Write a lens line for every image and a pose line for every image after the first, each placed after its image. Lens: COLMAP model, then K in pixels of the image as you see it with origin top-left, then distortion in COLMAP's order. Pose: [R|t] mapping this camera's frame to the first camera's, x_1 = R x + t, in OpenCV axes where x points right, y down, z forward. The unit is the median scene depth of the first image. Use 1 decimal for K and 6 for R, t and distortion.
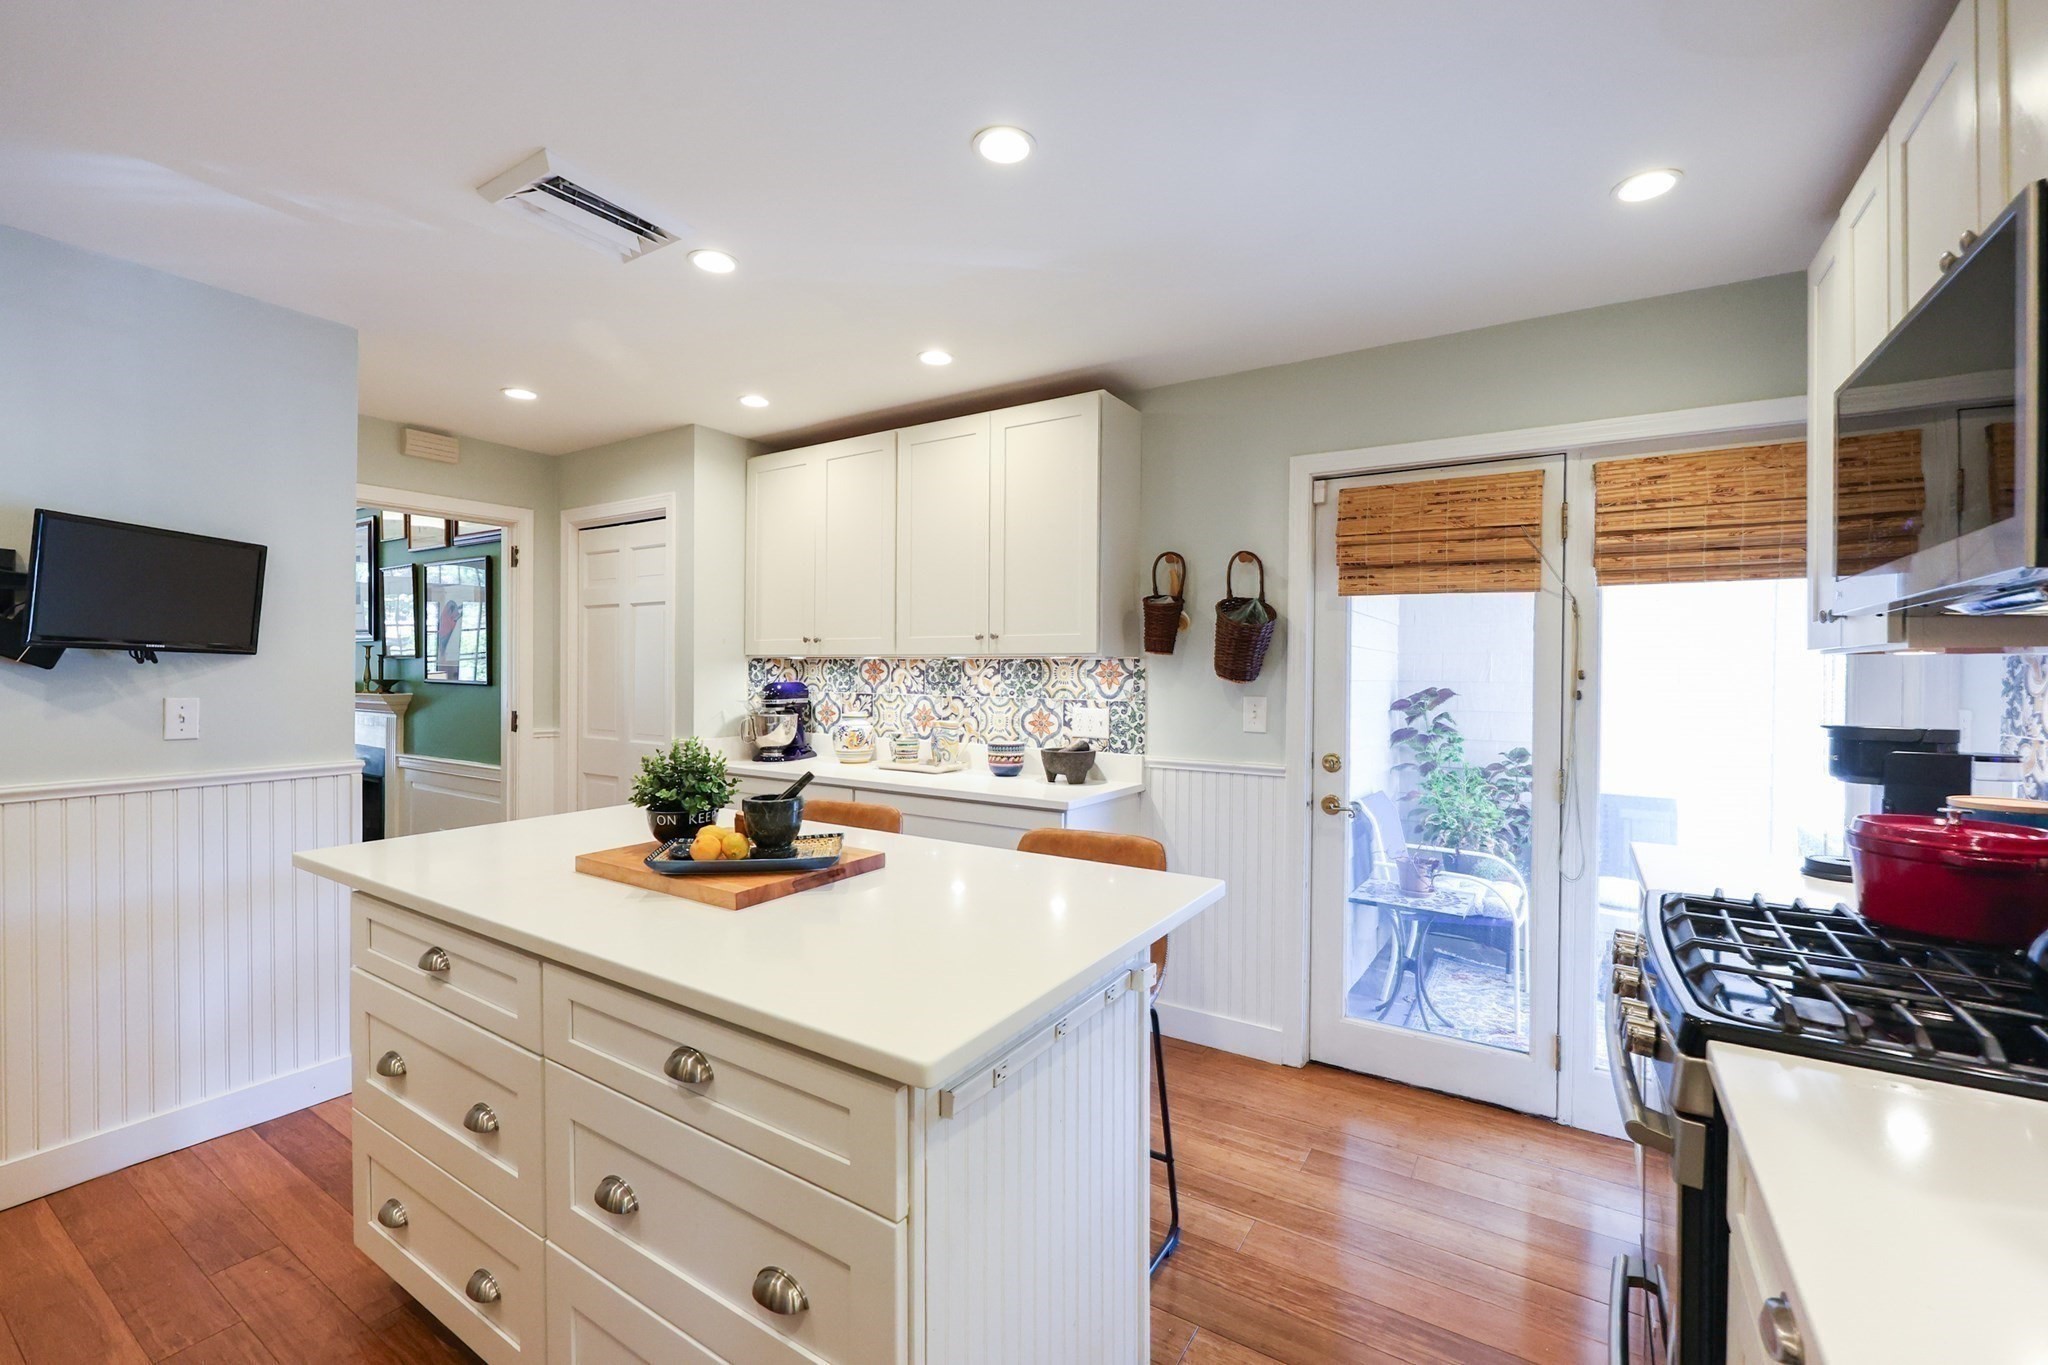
lens RADIAL K [[855.9, 0, 1033.6], [0, 855.9, 673.7], [0, 0, 1]] dist [-0.004067, 0.000337]
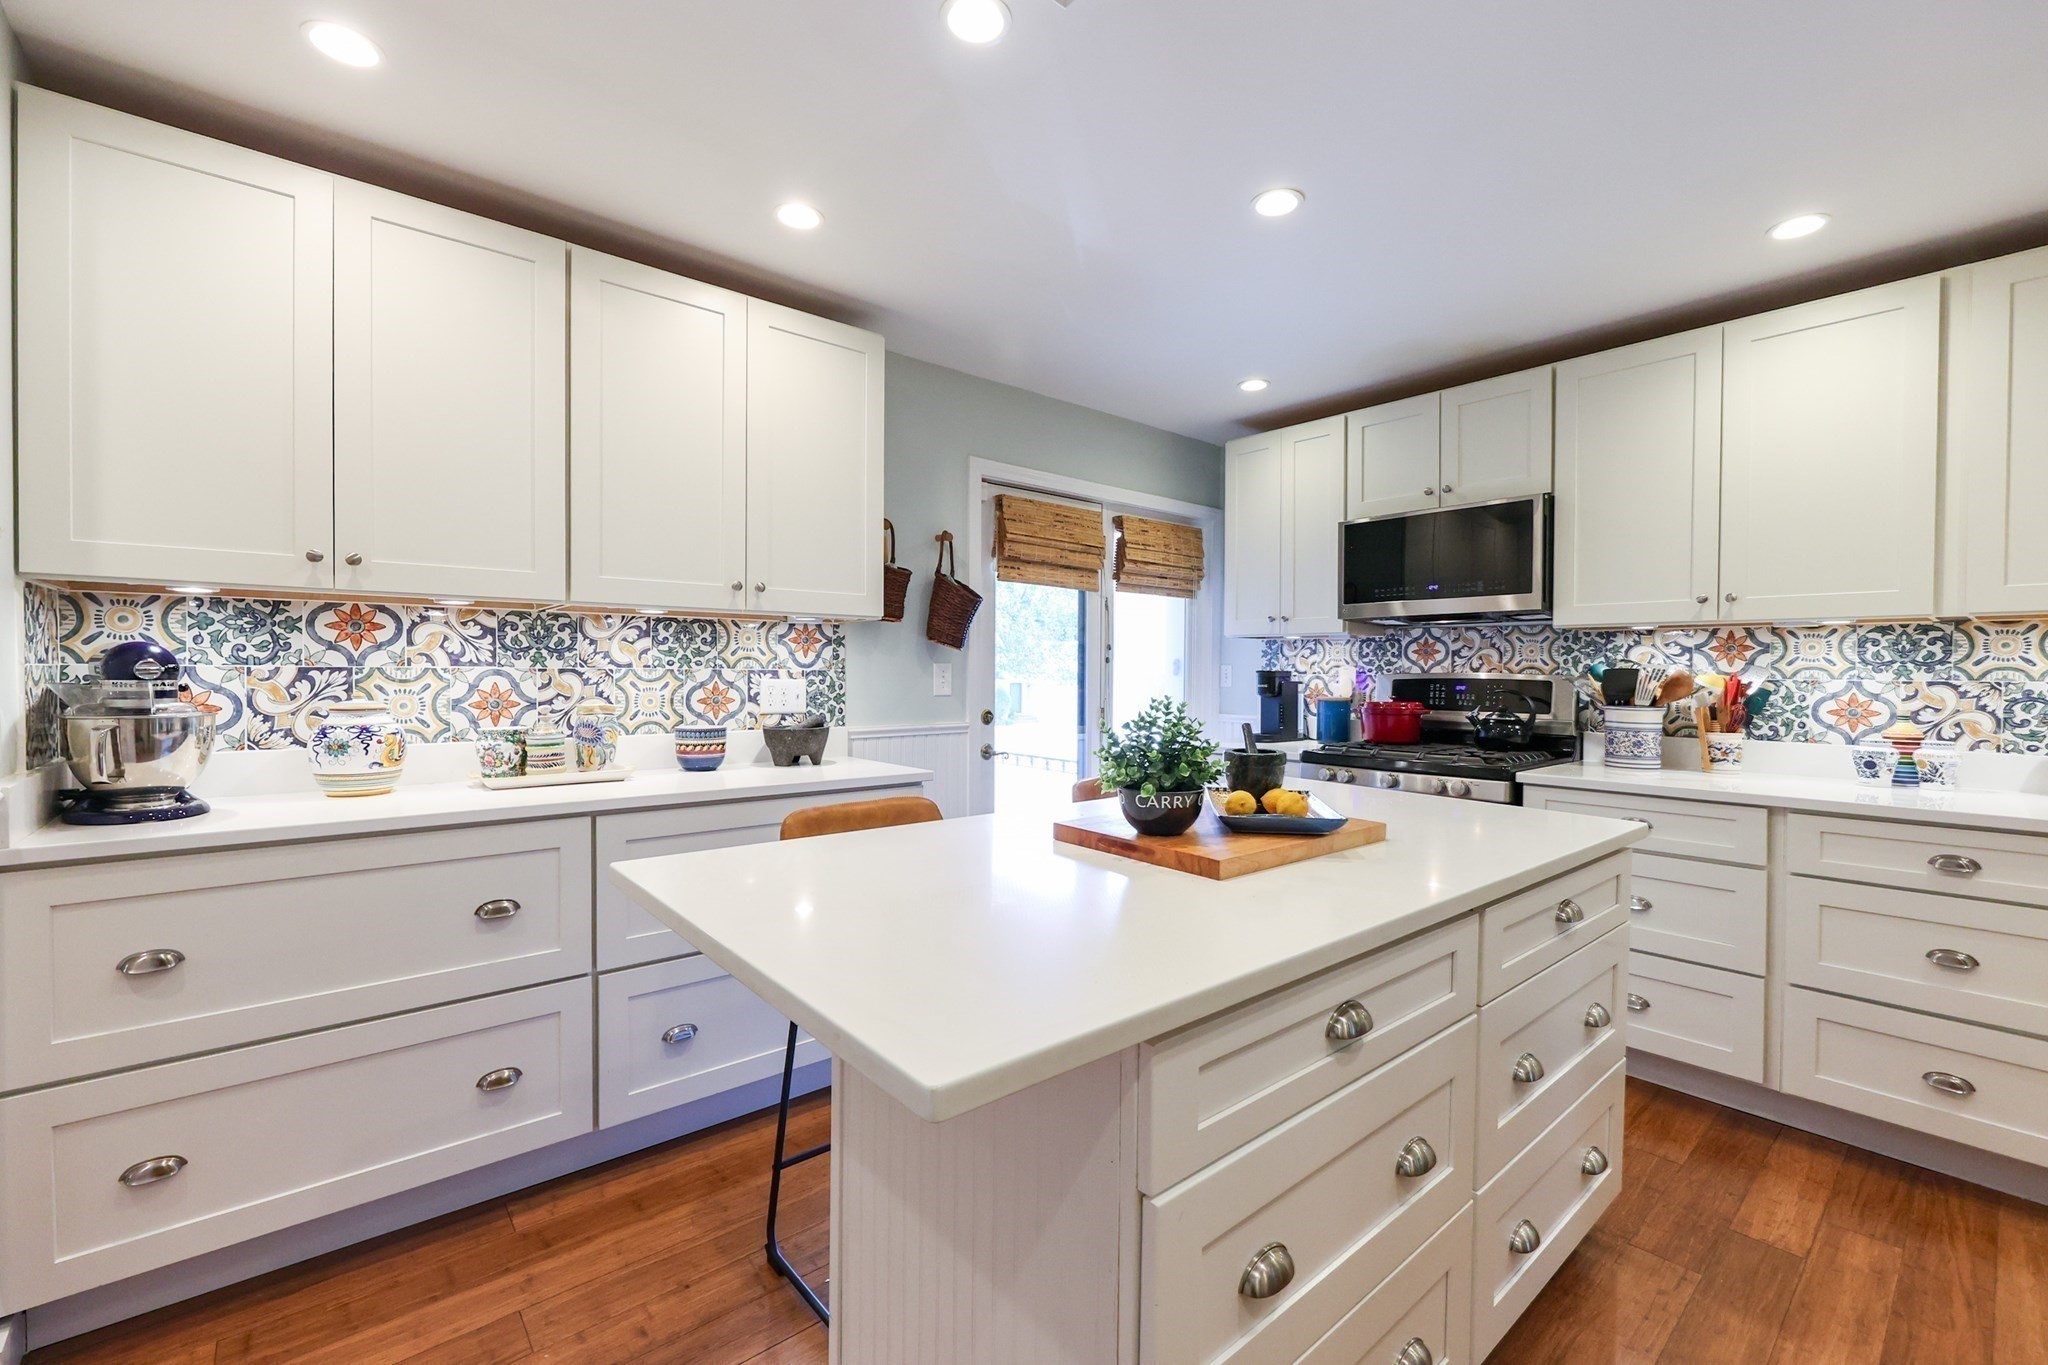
lens RADIAL K [[855.9, 0, 1036.1], [0, 855.9, 679.2], [0, 0, 1]] dist [-0.004067, 0.000337]
pose [[0.292603, -0.016947, 0.956084, -0.660199], [-0.002397, 0.999827, 0.018455, 0.022799], [-0.956231, -0.007691, 0.292511, 0.482391]]
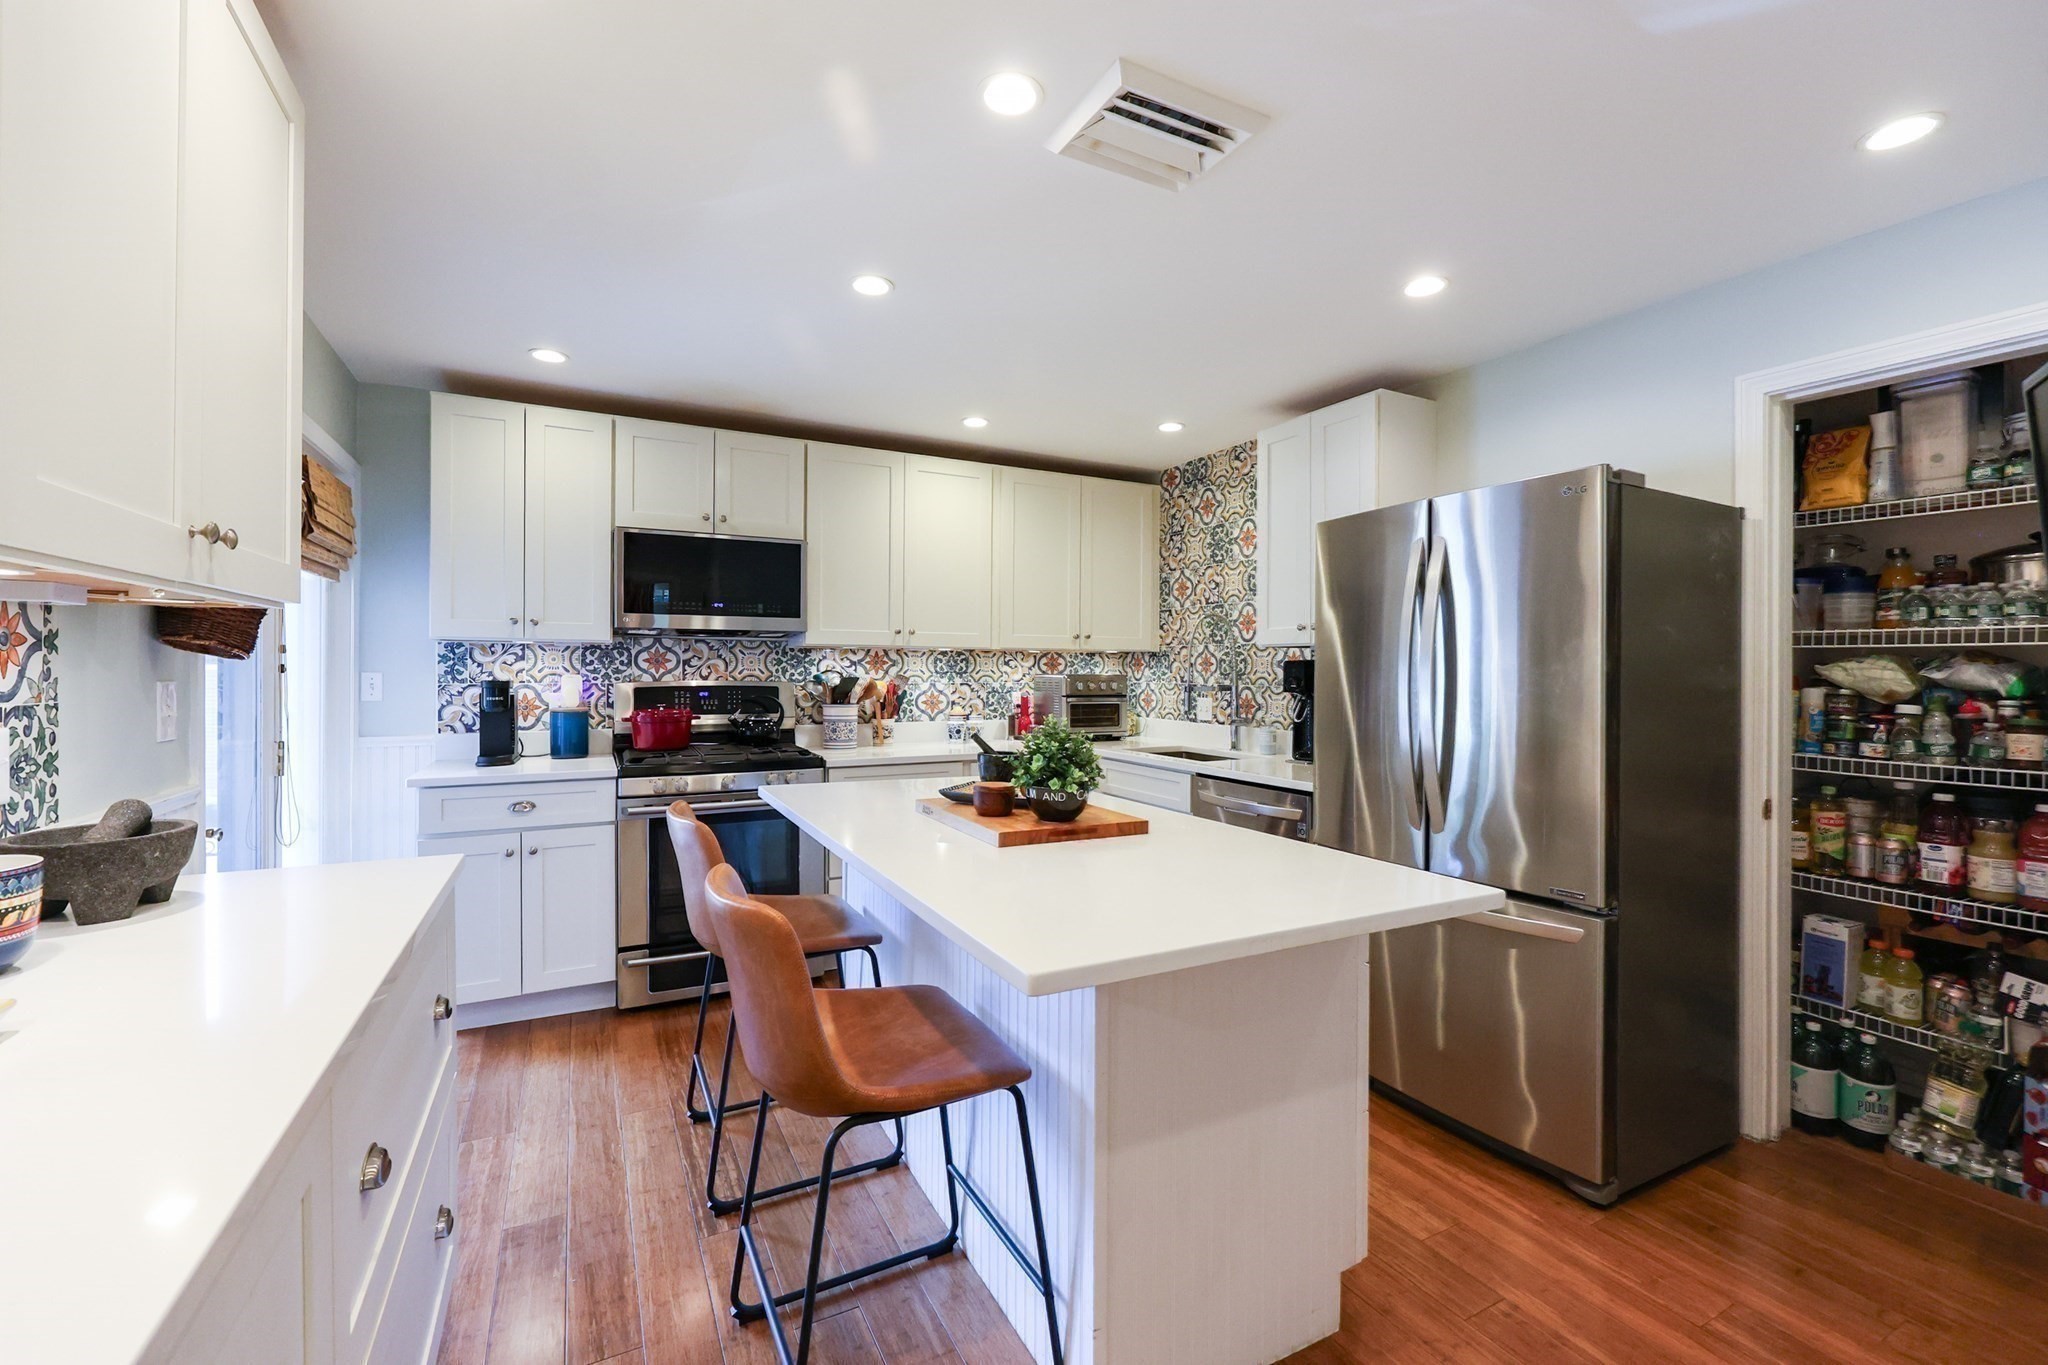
lens RADIAL K [[855.9, 0, 1038.7], [0, 855.9, 674.9], [0, 0, 1]] dist [-0.004067, 0.000337]
pose [[-0.875777, -0.017431, 0.482402, -0.489113], [-0.012950, 0.999837, 0.012619, 0.005694], [-0.482543, 0.004804, -0.875859, 1.056948]]
